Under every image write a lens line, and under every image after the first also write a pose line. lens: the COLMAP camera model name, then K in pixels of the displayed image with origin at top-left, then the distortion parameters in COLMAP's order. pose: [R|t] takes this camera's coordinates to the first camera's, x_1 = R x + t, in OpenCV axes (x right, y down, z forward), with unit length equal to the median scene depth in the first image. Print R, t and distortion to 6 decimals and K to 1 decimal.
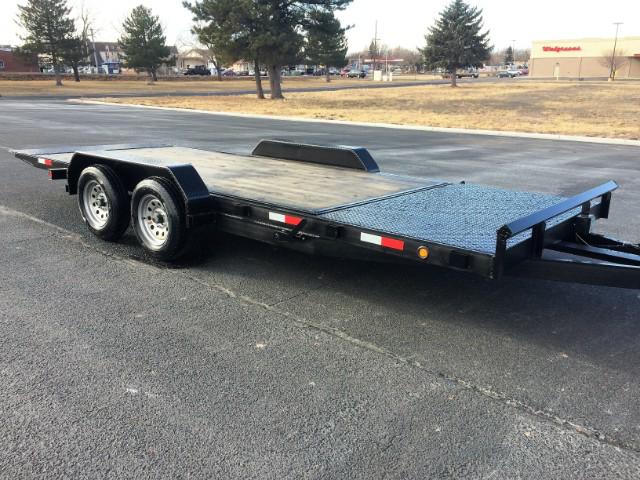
lens RADIAL K [[541.9, 0, 317.4], [0, 541.9, 247.2], [0, 0, 1]] dist [0.079050, -0.100281]
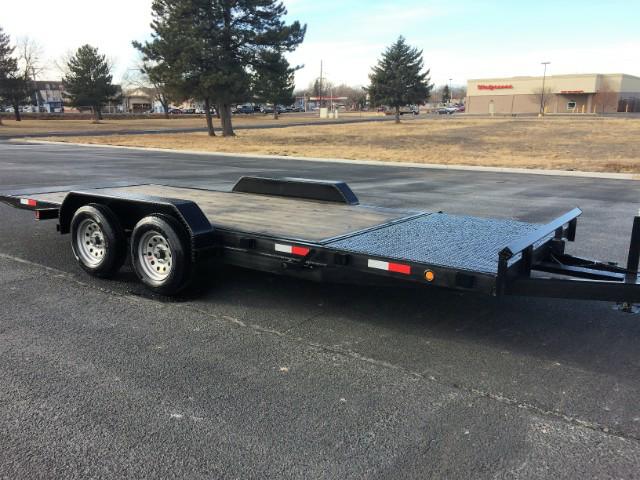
lens RADIAL K [[544.0, 0, 320.9], [0, 544.0, 245.9], [0, 0, 1]] dist [0.079515, -0.110803]
pose [[0.994765, -0.030424, 0.097554, -0.010286], [0.036763, 0.997282, -0.063854, 0.001040], [-0.095346, 0.067106, 0.993180, -0.006152]]
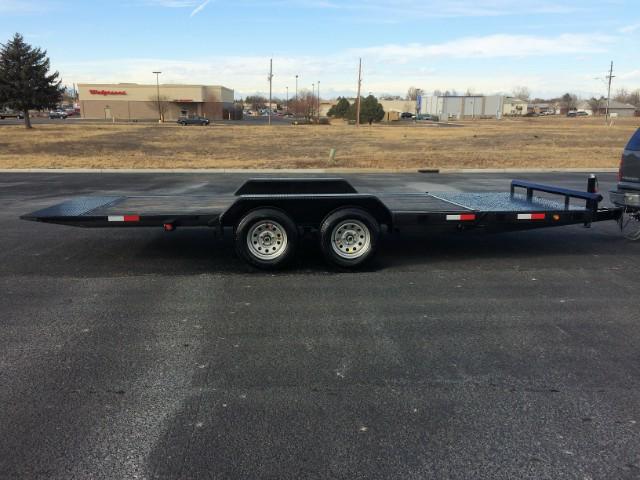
lens RADIAL K [[541.9, 0, 317.4], [0, 541.9, 247.2], [0, 0, 1]] dist [0.079050, -0.100281]
pose [[0.707515, -0.163914, 0.687426, -0.141596], [0.211161, 0.977325, 0.015708, -0.007682], [-0.674413, 0.134043, 0.726085, 0.013056]]
